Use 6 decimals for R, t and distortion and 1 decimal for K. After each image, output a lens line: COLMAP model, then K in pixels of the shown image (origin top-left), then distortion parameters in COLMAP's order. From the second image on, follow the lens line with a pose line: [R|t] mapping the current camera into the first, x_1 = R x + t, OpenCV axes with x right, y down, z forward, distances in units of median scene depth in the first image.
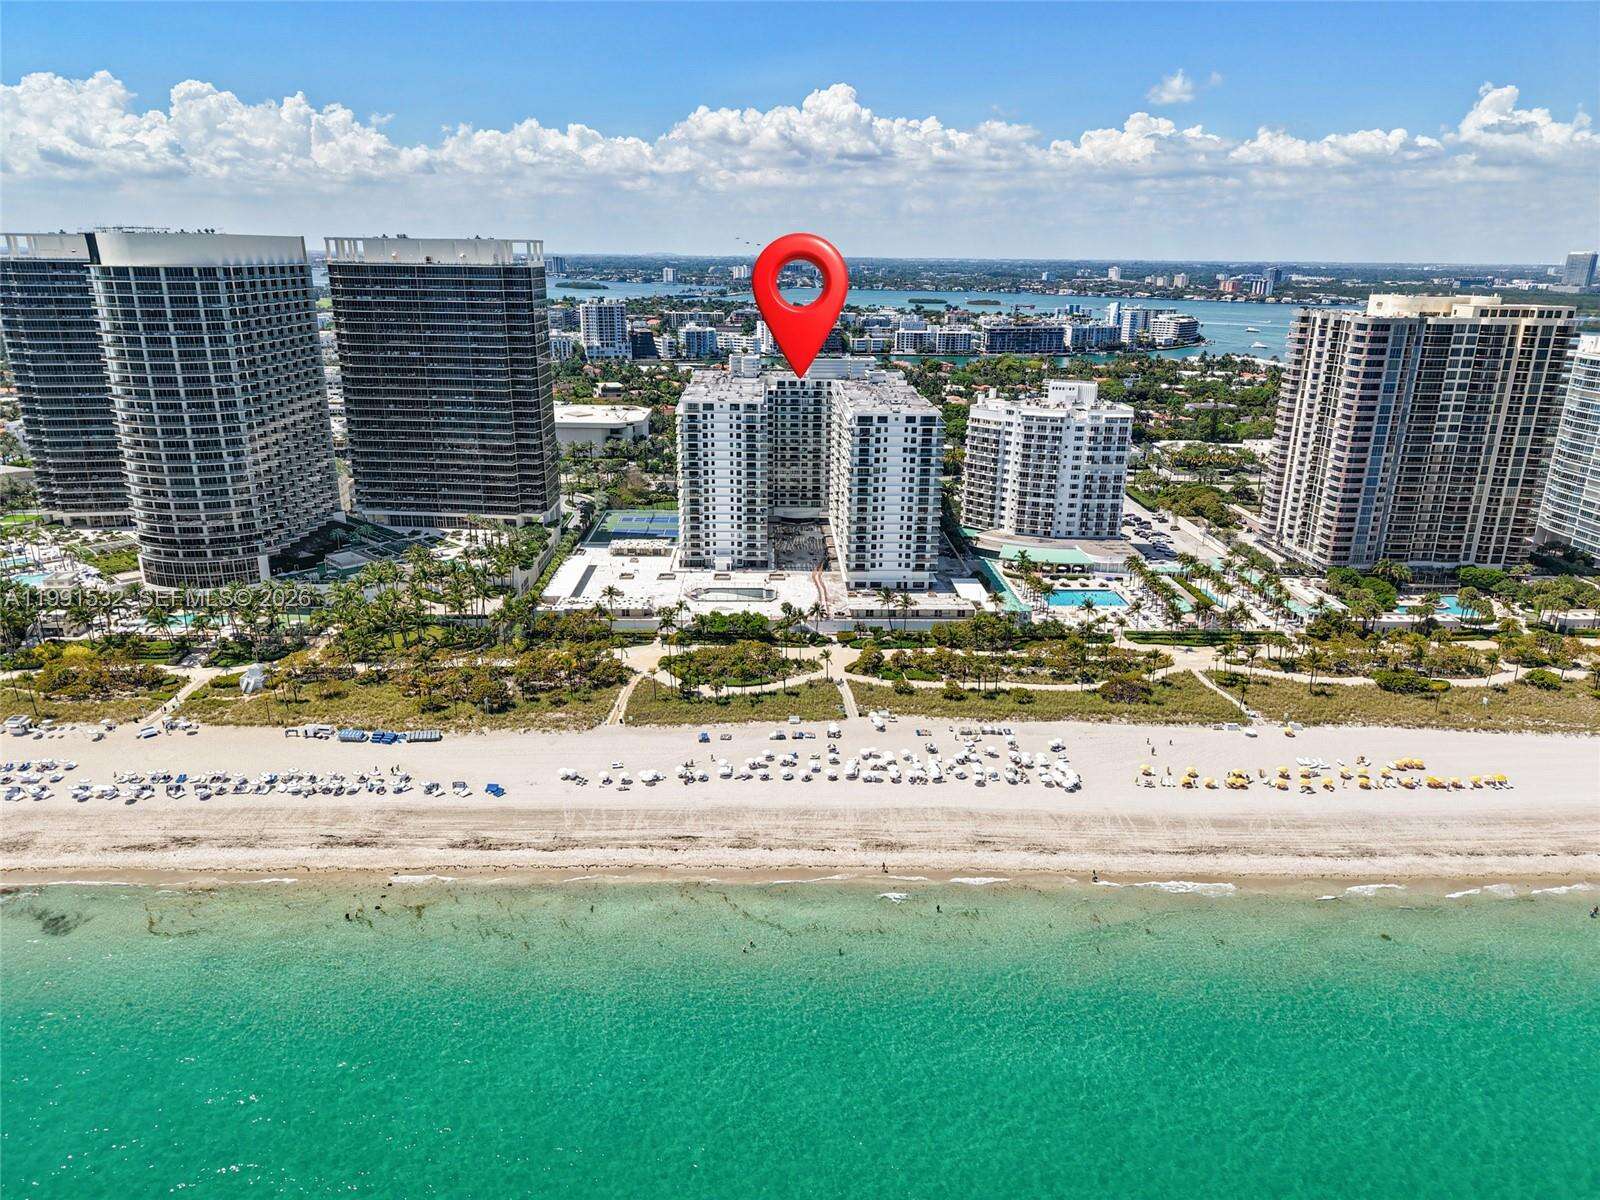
lens RADIAL K [[1062.0, 0, 789.2], [0, 1062.0, 597.7], [0, 0, 1]] dist [0.028968, -0.029210]
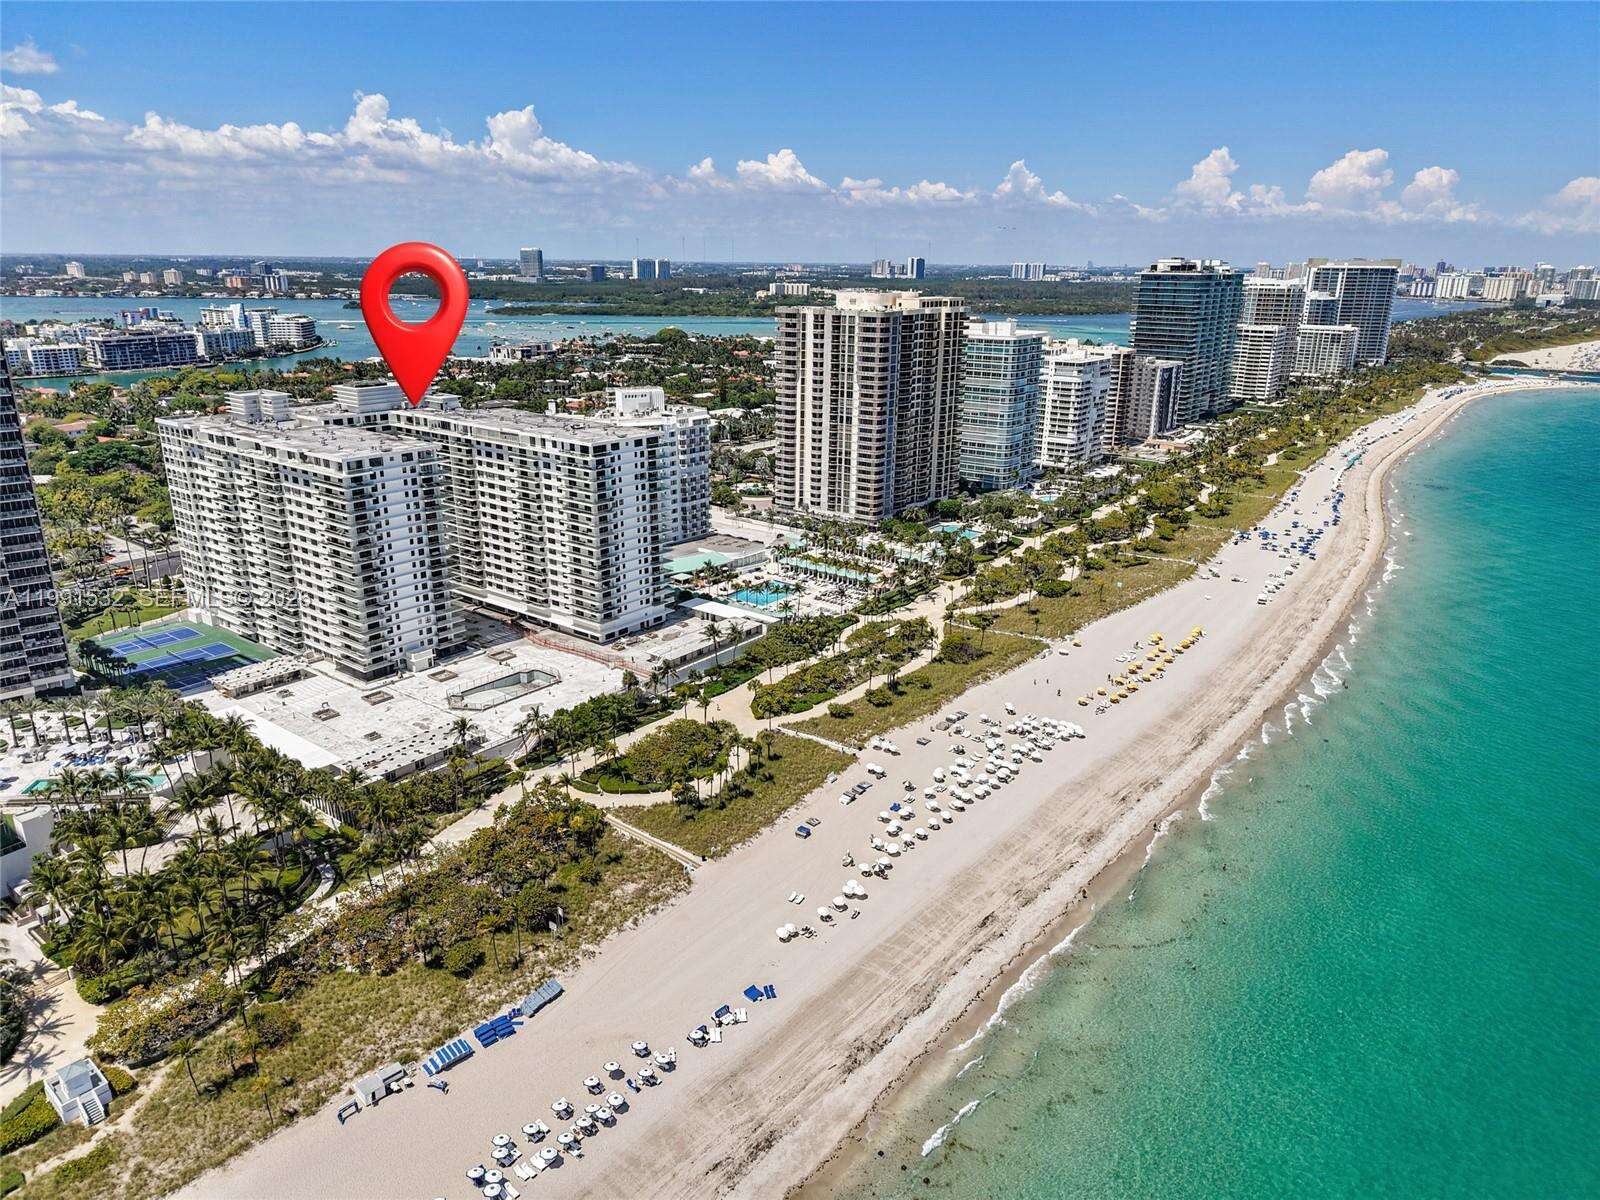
lens RADIAL K [[1062.0, 0, 792.8], [0, 1062.0, 611.5], [0, 0, 1]] dist [0.028968, -0.029210]
pose [[0.629352, -0.246321, 0.737050, -0.487217], [0.234060, 0.964478, 0.122468, -0.105377], [-0.741034, 0.095439, 0.664650, 0.305096]]
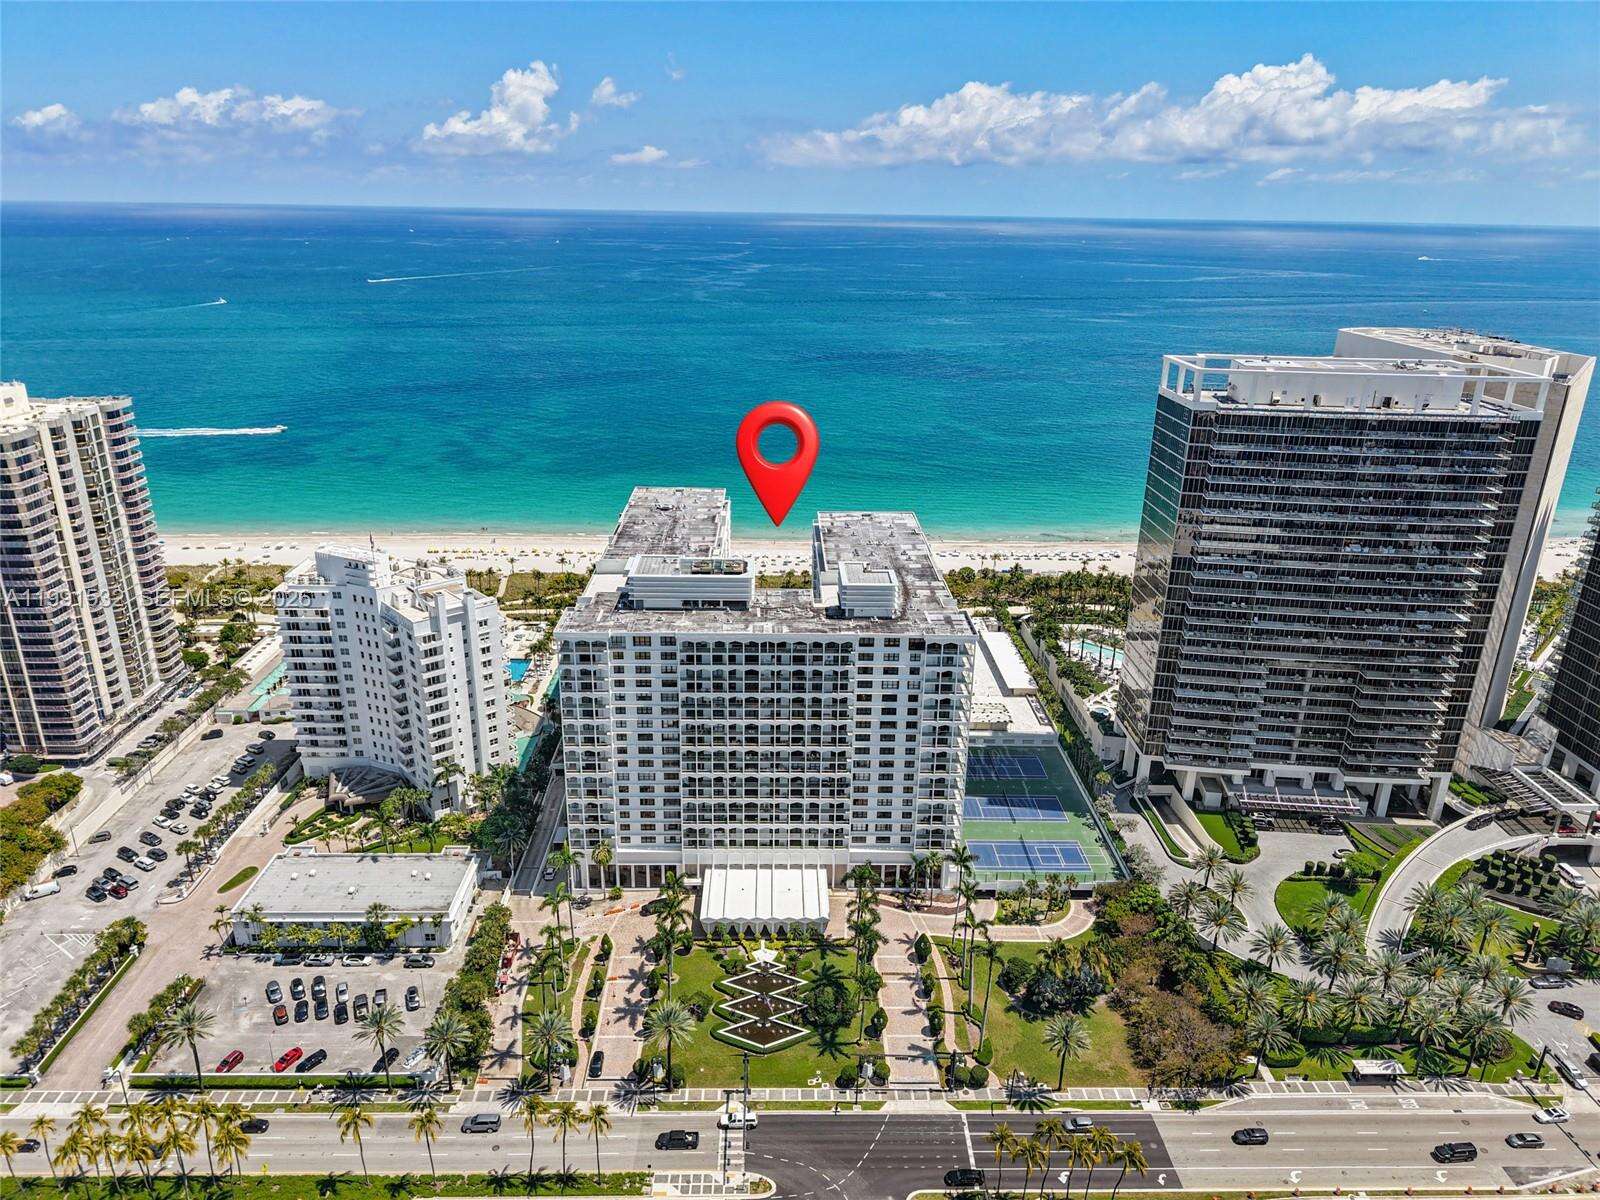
lens RADIAL K [[1062.0, 0, 802.0], [0, 1062.0, 589.1], [0, 0, 1]] dist [0.028968, -0.029210]
pose [[-0.999591, -0.025780, -0.012347, -0.005841], [-0.027972, 0.793289, 0.608203, -0.685847], [-0.005885, 0.608299, -0.793686, 1.783354]]
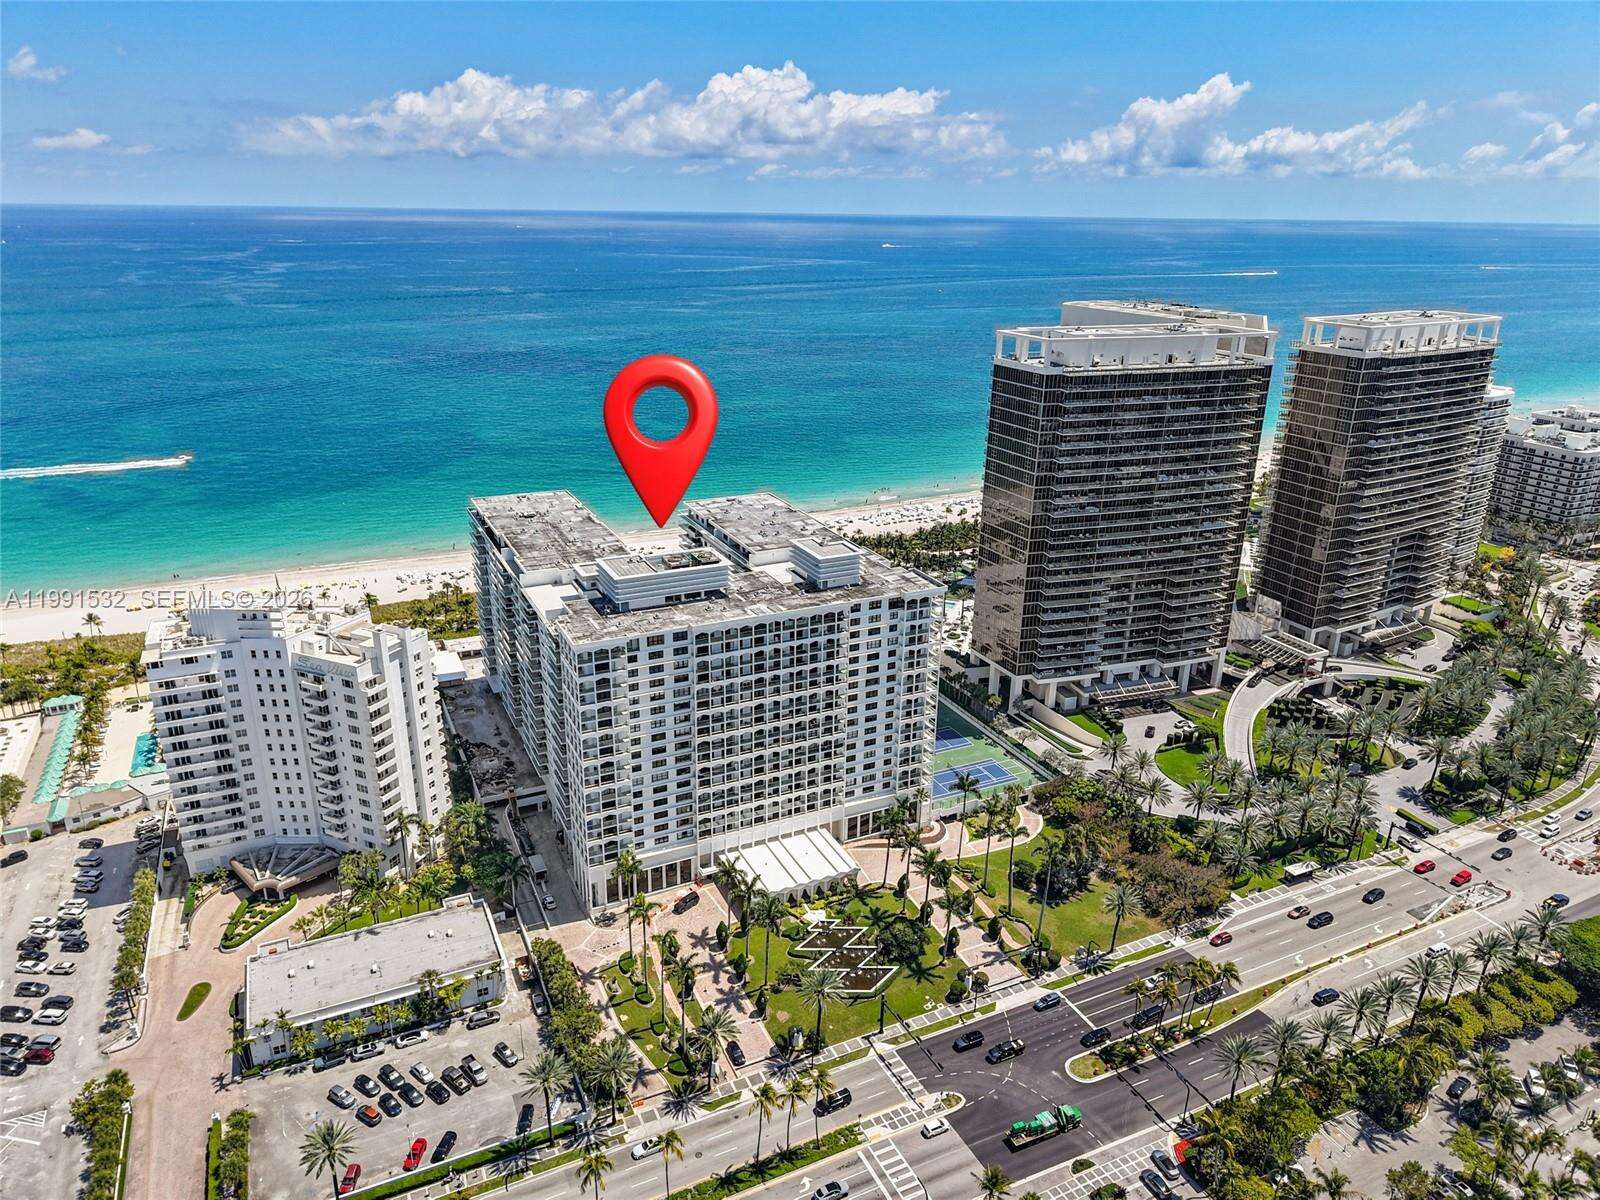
lens RADIAL K [[1062.0, 0, 796.9], [0, 1062.0, 588.1], [0, 0, 1]] dist [0.028968, -0.029210]
pose [[-0.910878, 0.116155, -0.395992, 0.252554], [-0.148368, 0.803233, 0.576891, -0.673299], [0.385083, 0.584230, -0.714413, 1.763606]]
